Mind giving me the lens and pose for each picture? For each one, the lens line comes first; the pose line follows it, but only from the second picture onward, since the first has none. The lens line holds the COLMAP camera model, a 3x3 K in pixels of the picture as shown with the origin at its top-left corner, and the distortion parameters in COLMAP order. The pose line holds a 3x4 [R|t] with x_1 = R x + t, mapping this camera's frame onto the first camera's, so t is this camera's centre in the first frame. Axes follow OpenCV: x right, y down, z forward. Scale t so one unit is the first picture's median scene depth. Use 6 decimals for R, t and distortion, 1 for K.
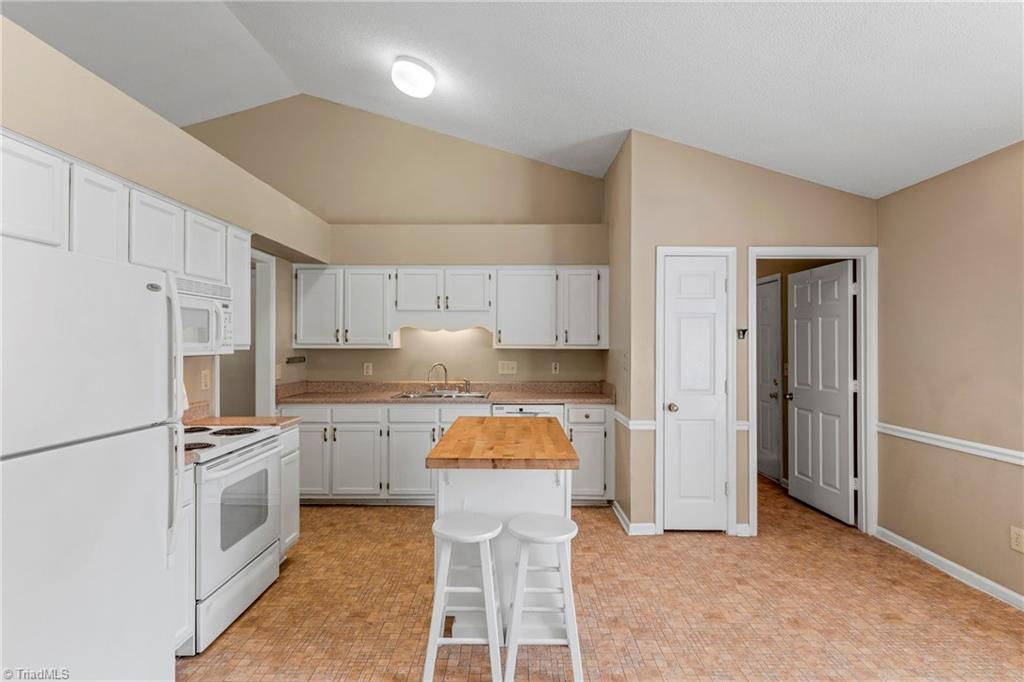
lens RADIAL K [[514.9, 0, 509.5], [0, 514.9, 340.5], [0, 0, 1]] dist [0.002427, 0.000047]
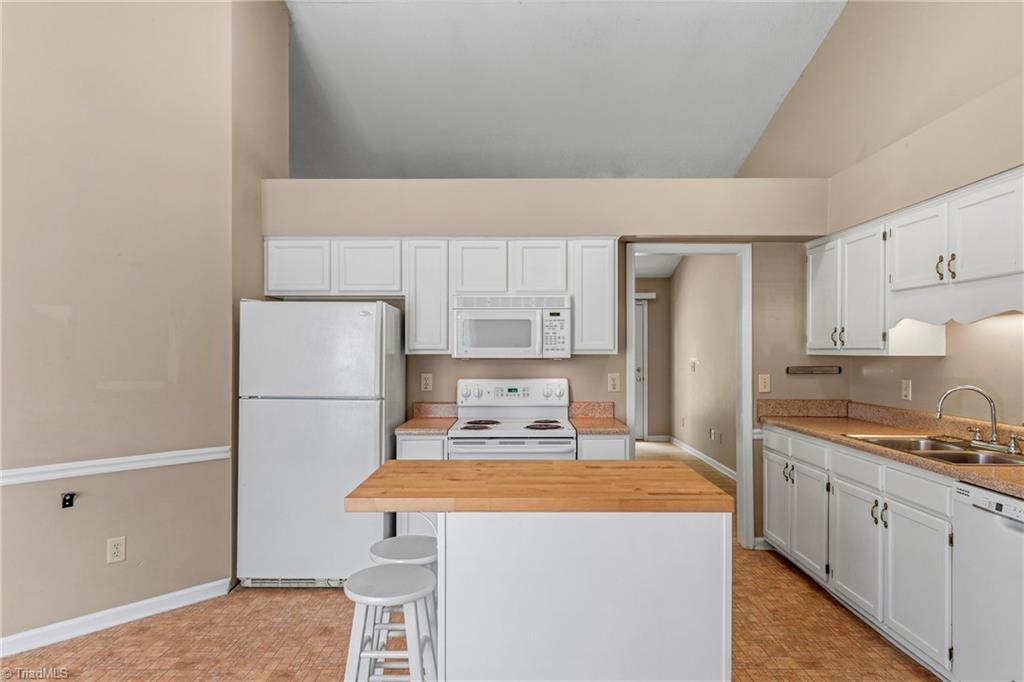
lens RADIAL K [[600.0, 0, 513.5], [0, 600.0, 350.4], [0, 0, 1]] dist [-0.004713, 0.002852]
pose [[0.004400, 0.000042, -0.999990, 0.496049], [0.005275, 0.999986, 0.000065, 0.007112], [0.999976, -0.005275, 0.004400, 0.605742]]
